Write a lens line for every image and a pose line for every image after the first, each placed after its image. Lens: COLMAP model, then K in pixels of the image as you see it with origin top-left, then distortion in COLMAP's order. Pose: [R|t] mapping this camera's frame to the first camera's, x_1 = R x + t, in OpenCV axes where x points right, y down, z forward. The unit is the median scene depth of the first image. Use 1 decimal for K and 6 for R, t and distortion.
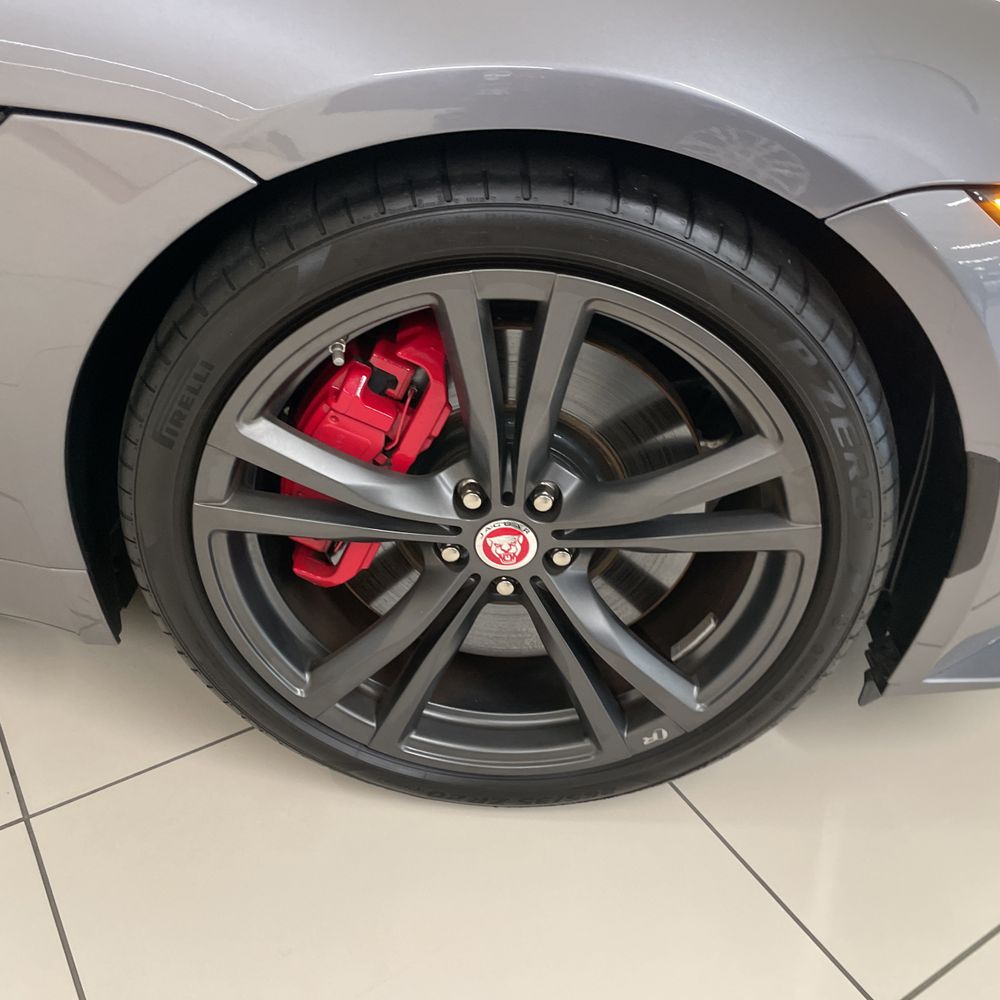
lens RADIAL K [[1009.9, 0, 510.3], [0, 1009.9, 486.4], [0, 0, 1]] dist [0.088986, -0.124323]
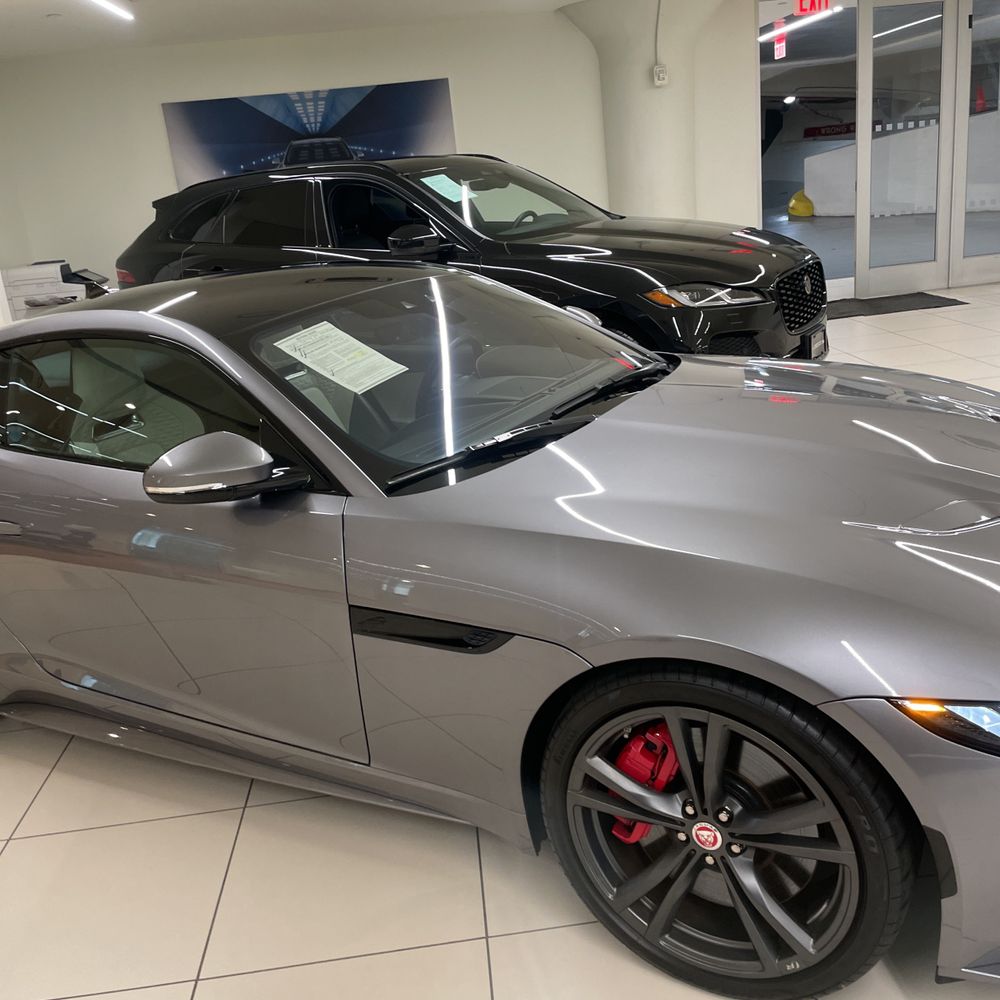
lens RADIAL K [[1024.3, 0, 498.5], [0, 1024.3, 474.7], [0, 0, 1]] dist [0.089056, -0.101402]
pose [[0.871602, 0.000902, -0.490214, 0.657295], [-0.141816, 0.957703, -0.250387, -0.057281], [0.469253, 0.287758, 0.834863, -1.152949]]
